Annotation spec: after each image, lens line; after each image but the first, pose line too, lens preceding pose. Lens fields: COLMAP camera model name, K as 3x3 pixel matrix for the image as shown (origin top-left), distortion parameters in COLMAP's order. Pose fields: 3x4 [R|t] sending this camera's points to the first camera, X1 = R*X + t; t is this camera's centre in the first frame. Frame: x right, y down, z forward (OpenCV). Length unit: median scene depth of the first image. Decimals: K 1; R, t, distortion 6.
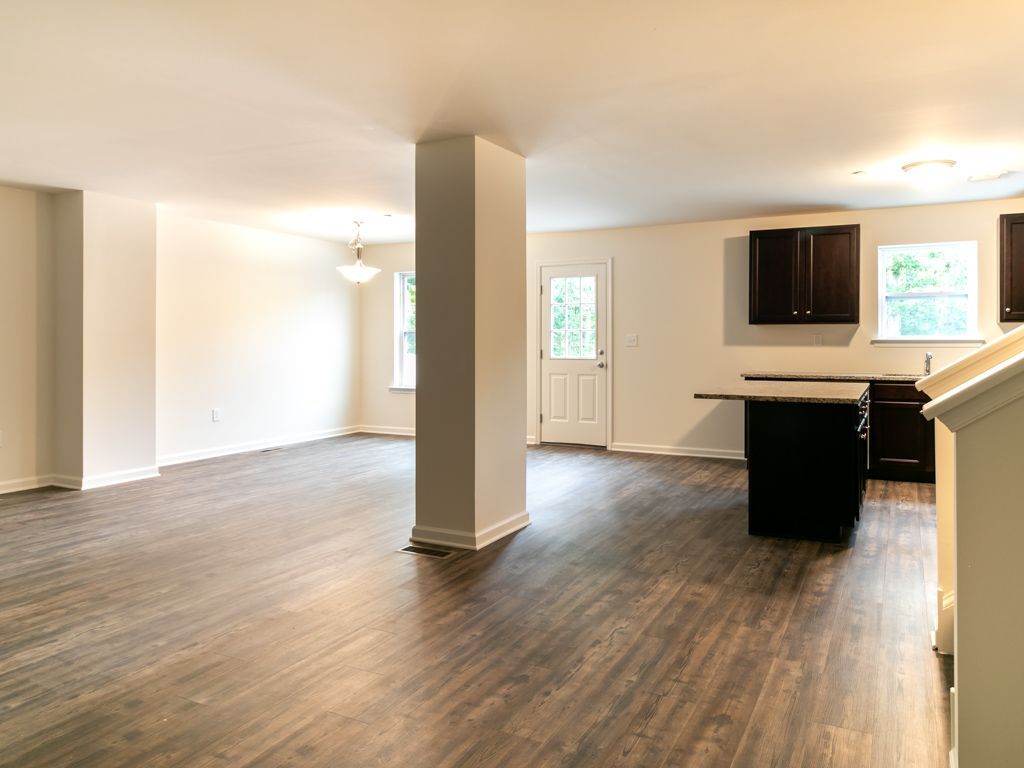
lens RADIAL K [[735.9, 0, 541.3], [0, 735.9, 339.3], [0, 0, 1]] dist [-0.001426, -0.002197]
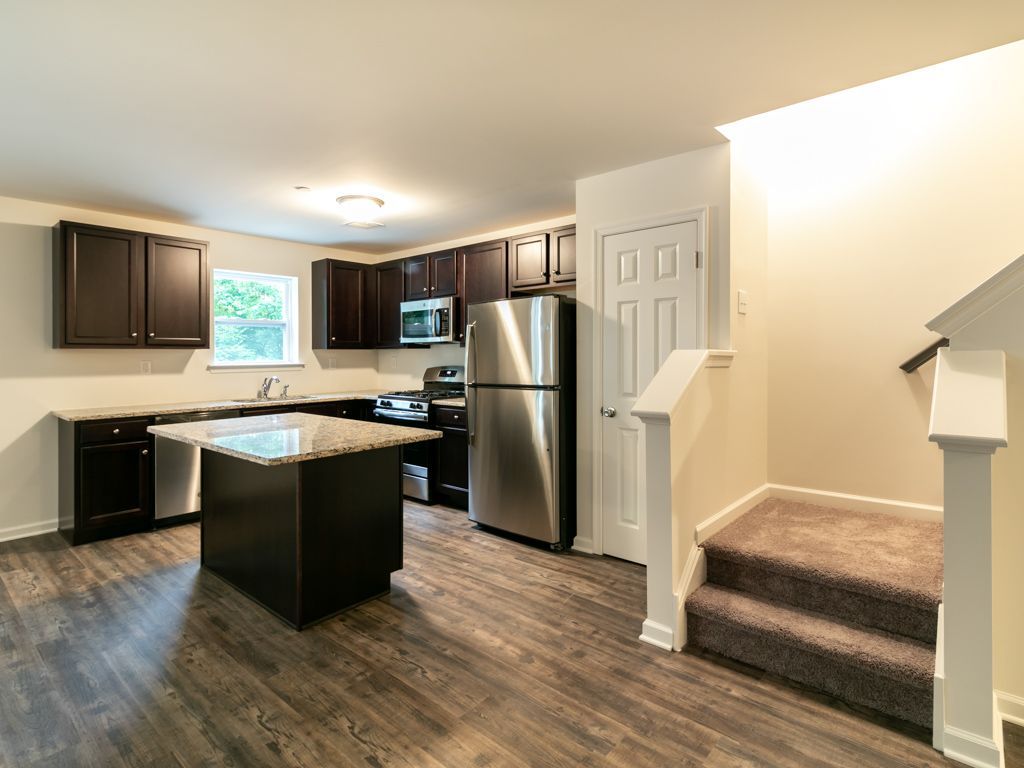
lens RADIAL K [[545.4, 0, 507.5], [0, 545.4, 351.6], [0, 0, 1]] dist [0.000726, -0.000066]
pose [[0.249661, 0.003500, 0.968327, -0.140875], [0.007337, 0.999958, -0.005506, -0.011021], [-0.968306, 0.008480, 0.249624, 0.455121]]
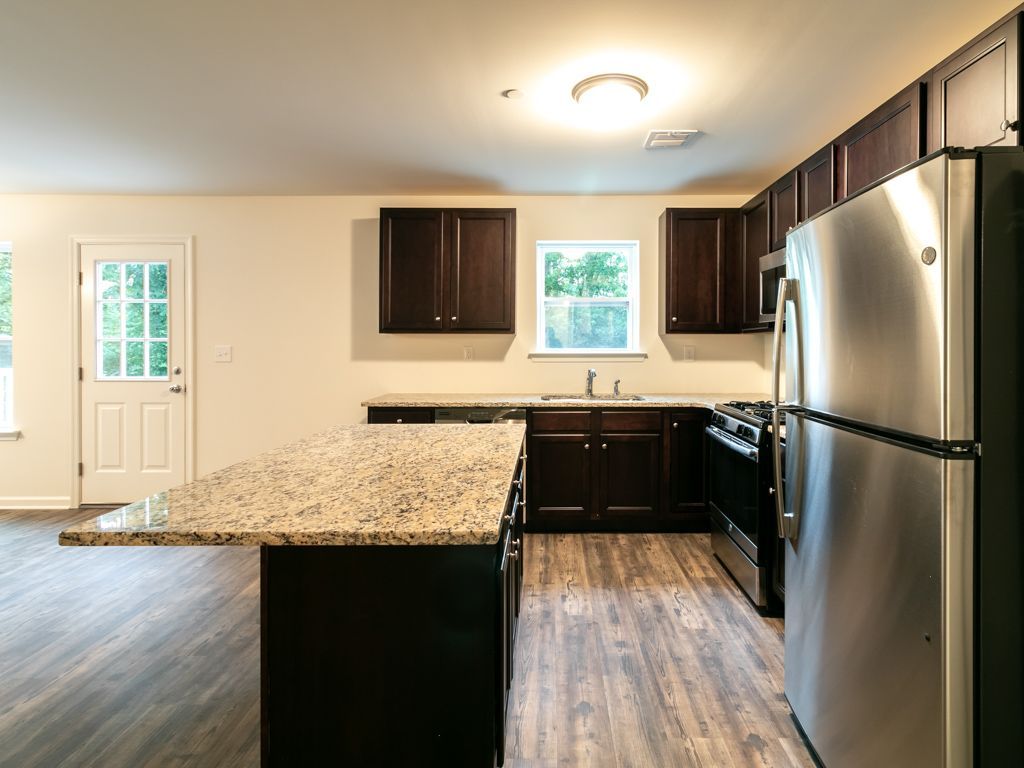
lens RADIAL K [[541.1, 0, 549.4], [0, 541.1, 339.3], [0, 0, 1]] dist [0.004537, 0.001105]
pose [[0.896453, 0.005081, 0.443110, 0.202370], [-0.001641, 0.999965, -0.008147, -0.010106], [-0.443137, 0.006576, 0.896430, 0.450261]]
